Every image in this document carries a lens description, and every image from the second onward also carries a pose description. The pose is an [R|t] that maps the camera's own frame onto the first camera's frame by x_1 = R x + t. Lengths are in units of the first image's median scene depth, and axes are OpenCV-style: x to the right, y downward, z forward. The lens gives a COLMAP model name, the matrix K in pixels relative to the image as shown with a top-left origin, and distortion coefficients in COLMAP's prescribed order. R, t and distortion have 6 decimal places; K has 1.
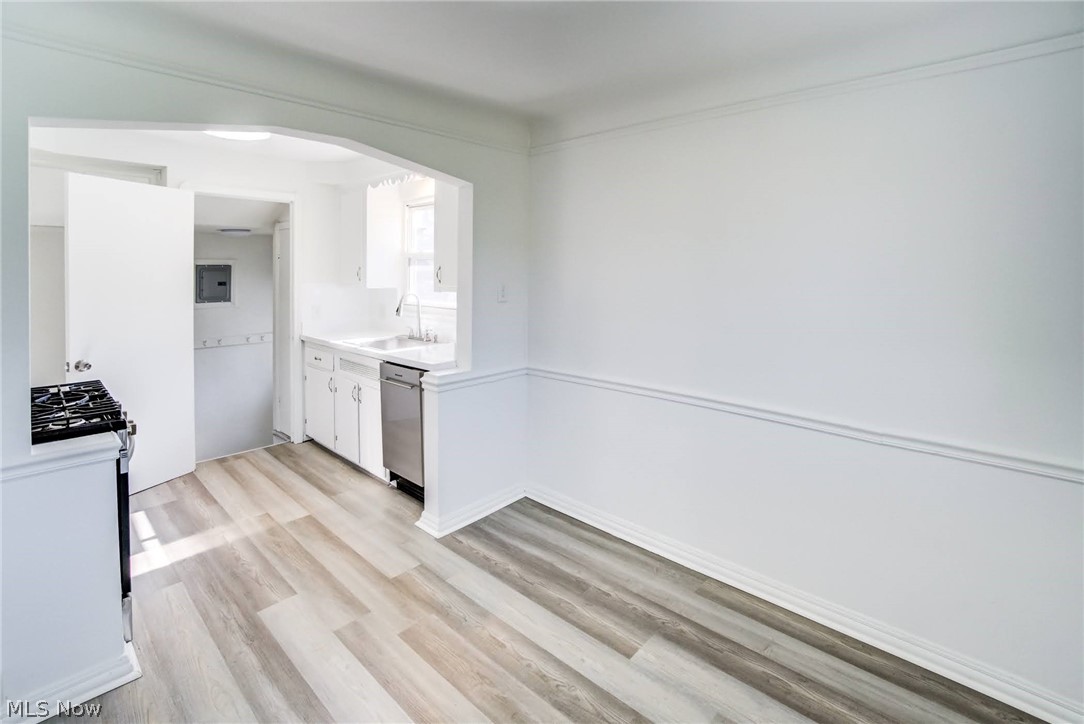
lens RADIAL K [[531.1, 0, 544.3], [0, 531.1, 317.3], [0, 0, 1]] dist [-0.039466, 0.009184]
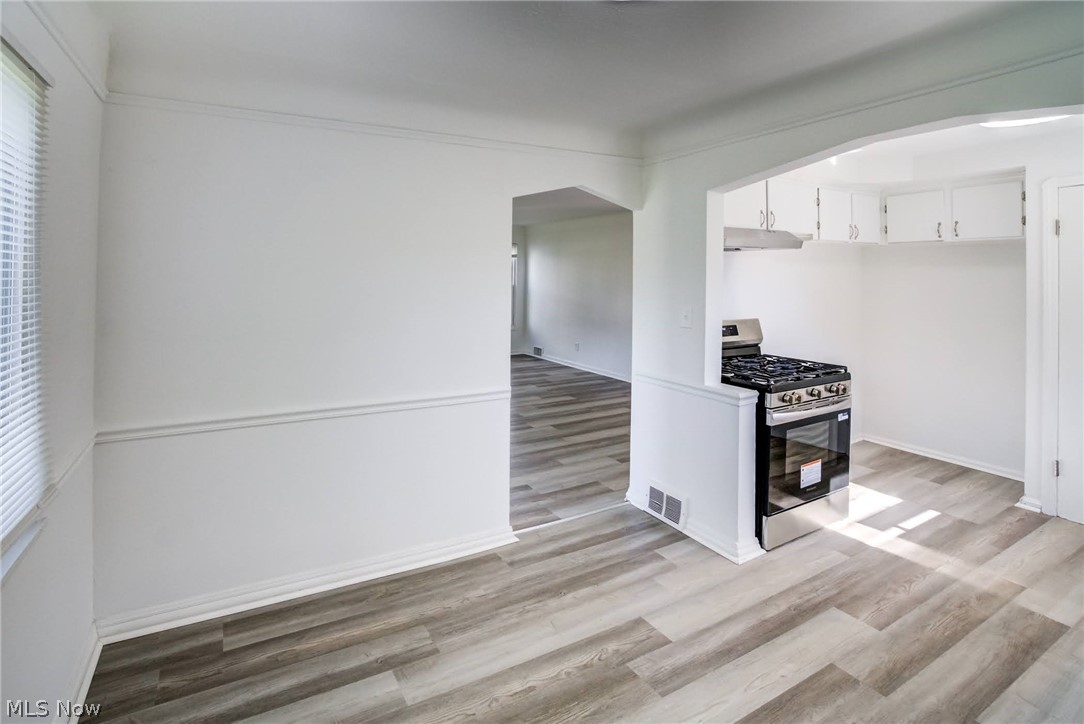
lens RADIAL K [[486.7, 0, 481.5], [0, 486.7, 306.1], [0, 0, 1]] dist [-0.030213, 0.006436]
pose [[-0.349579, 0.054508, -0.935320, 0.399928], [-0.084340, 0.992422, 0.089358, -0.041291], [0.933103, 0.110122, -0.342333, 0.433036]]
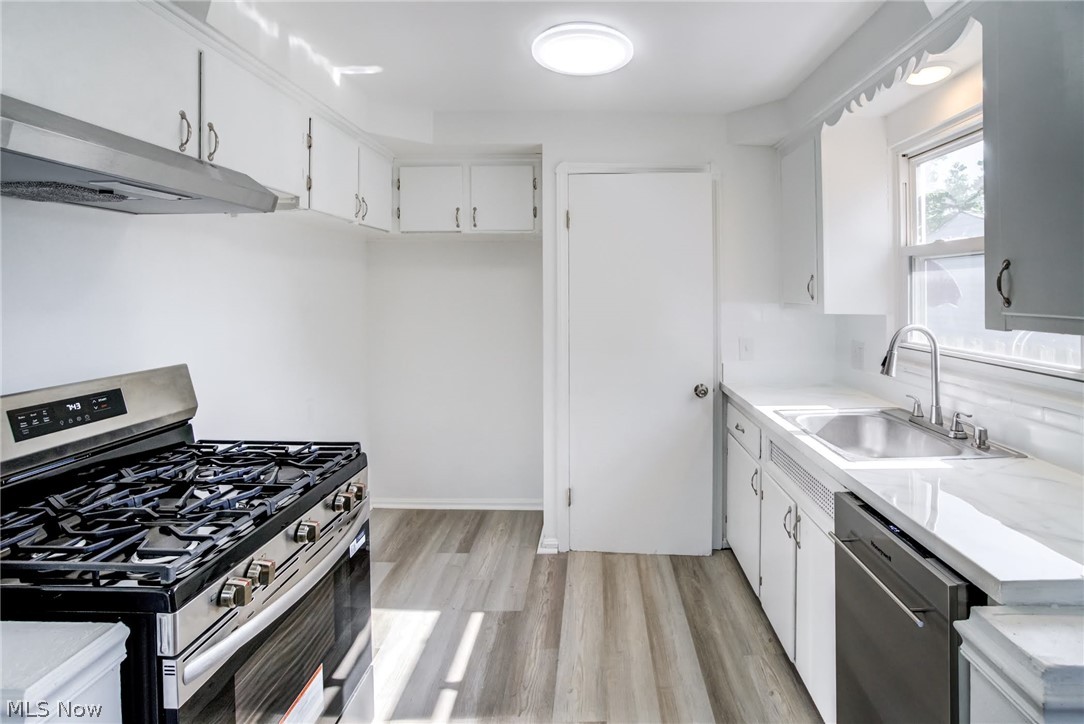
lens RADIAL K [[504.5, 0, 577.3], [0, 504.5, 261.1], [0, 0, 1]] dist [-0.041985, 0.006249]
pose [[0.669212, -0.046657, -0.741606, -0.153204], [-0.064028, 0.990694, -0.120106, -0.037629], [0.740308, 0.127860, 0.659997, 0.587296]]
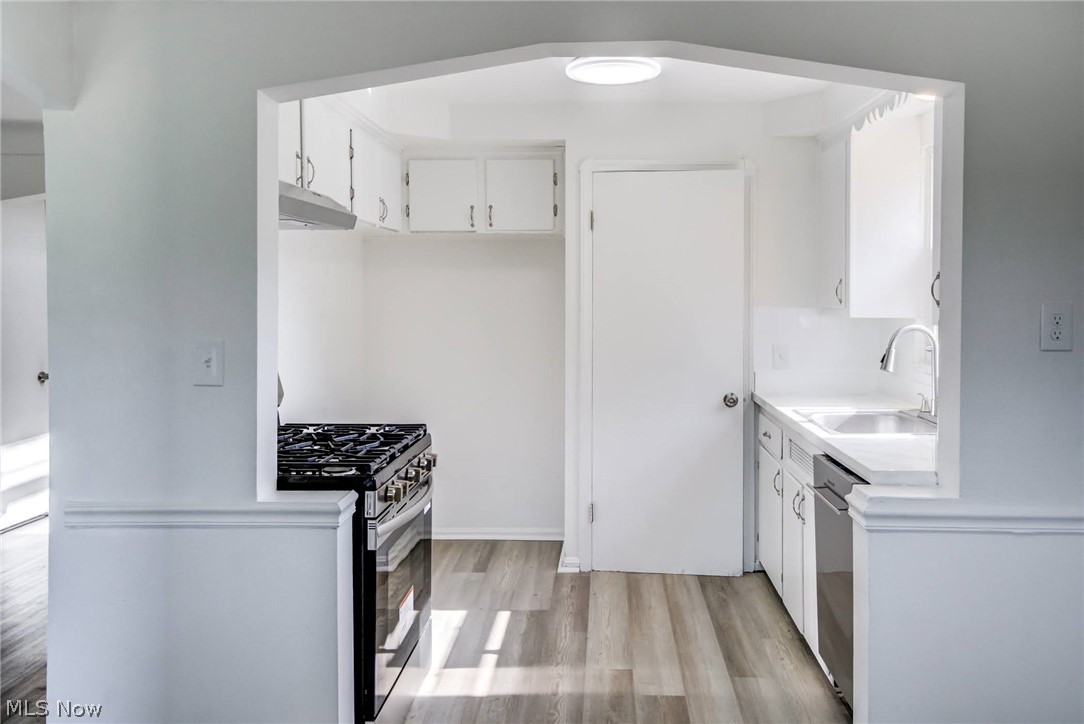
lens RADIAL K [[871.1, 0, 559.4], [0, 871.1, 344.0], [0, 0, 1]] dist [0.063134, 0.009528]
pose [[0.655297, 0.039815, -0.754321, 0.194799], [-0.063580, 0.997973, -0.002557, -0.007183], [0.752691, 0.049636, 0.656500, 0.224313]]
